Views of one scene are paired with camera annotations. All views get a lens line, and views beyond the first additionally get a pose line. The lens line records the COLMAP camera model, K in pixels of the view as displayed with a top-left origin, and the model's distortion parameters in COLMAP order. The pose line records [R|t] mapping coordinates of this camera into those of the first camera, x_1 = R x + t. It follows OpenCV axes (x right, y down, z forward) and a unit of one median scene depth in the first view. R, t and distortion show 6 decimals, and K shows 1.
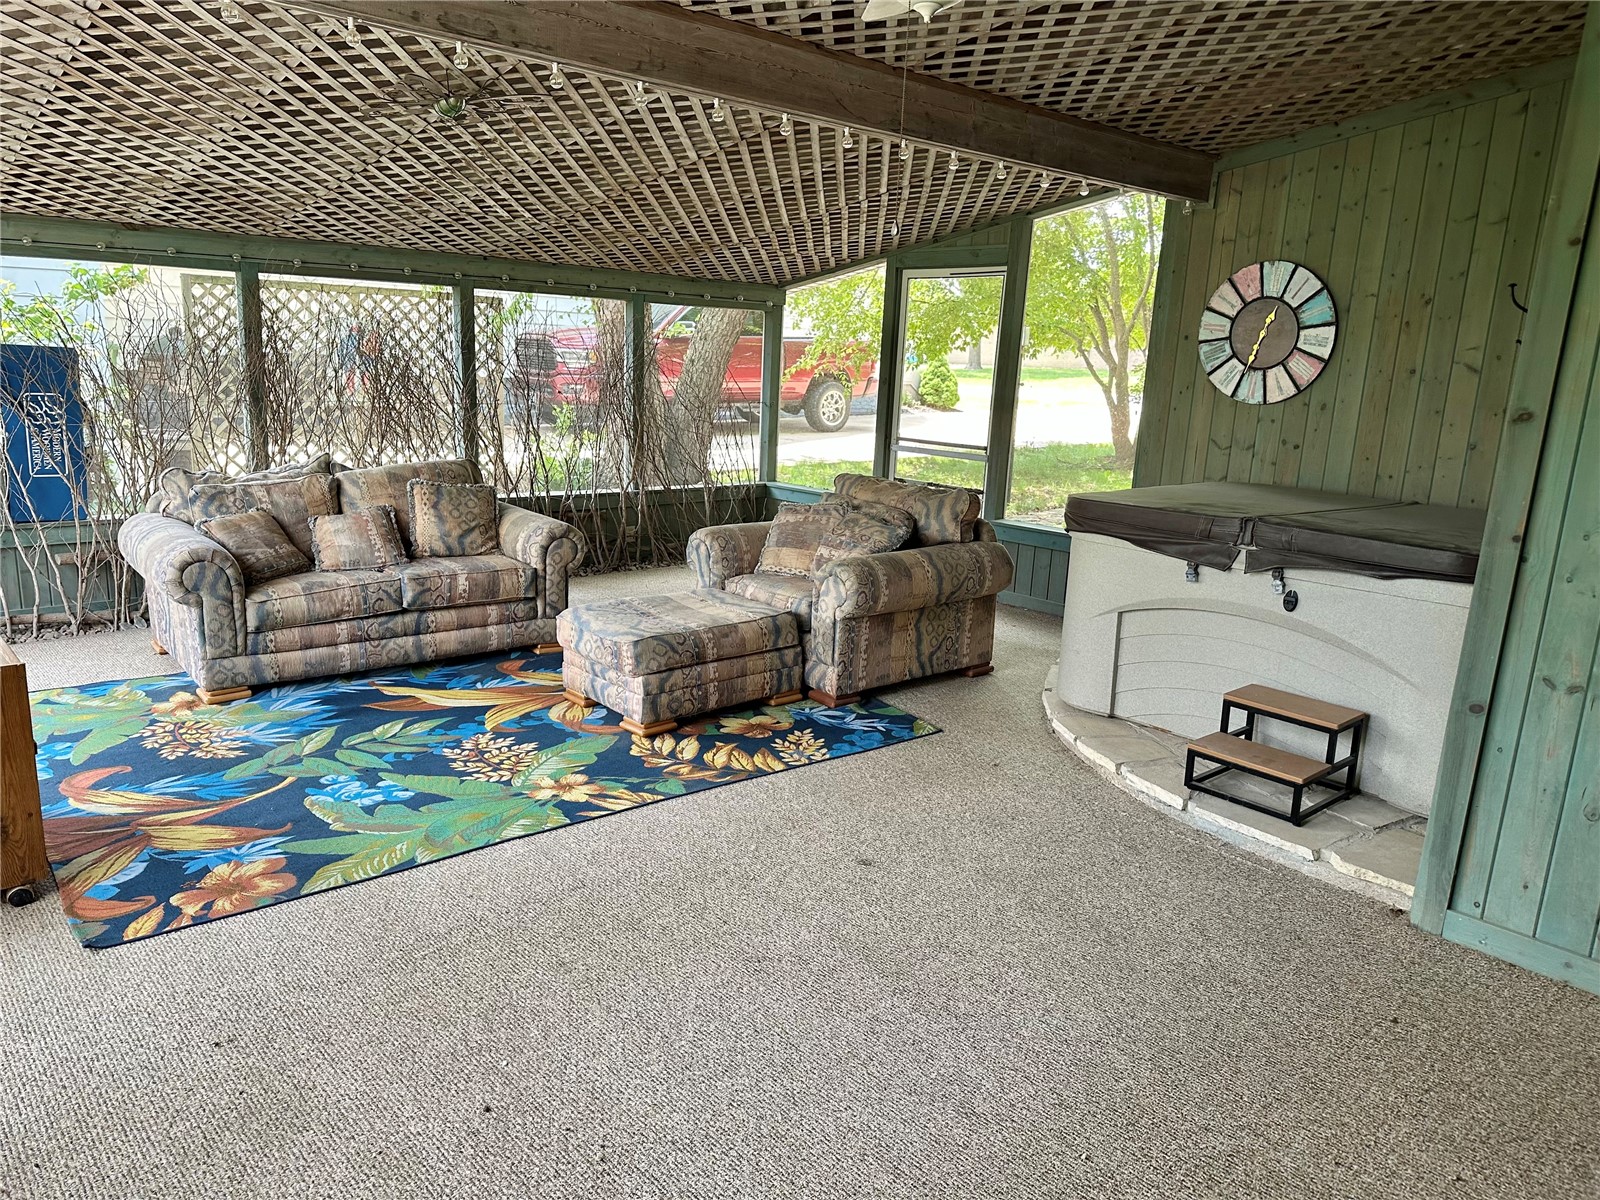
lens RADIAL K [[1110.0, 0, 806.4], [0, 1110.0, 596.5], [0, 0, 1]] dist [0.094336, -0.139975]
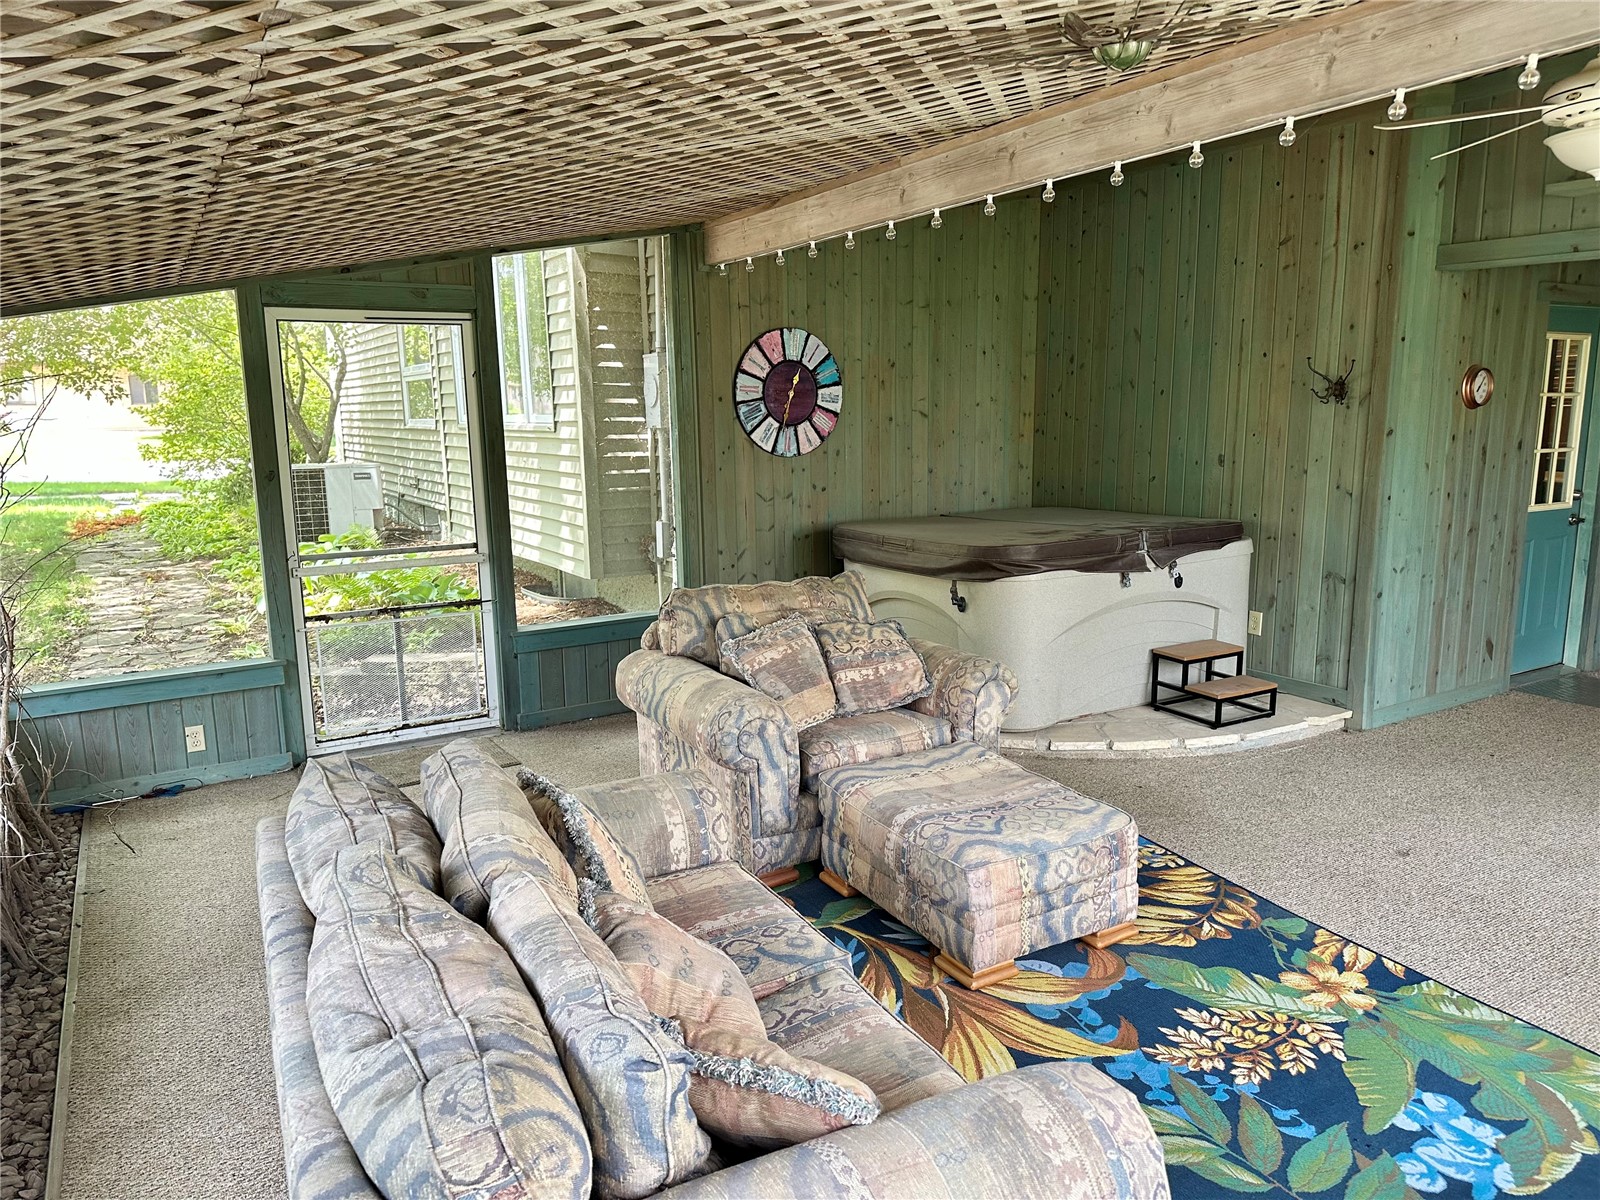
lens RADIAL K [[1129.6, 0, 796.8], [0, 1129.6, 614.7], [0, 0, 1]] dist [0.087028, -0.080648]
pose [[0.181155, -0.225242, 0.957313, -0.728563], [0.237181, 0.954692, 0.179743, -0.231144], [-0.954425, 0.194495, 0.226370, 0.807425]]
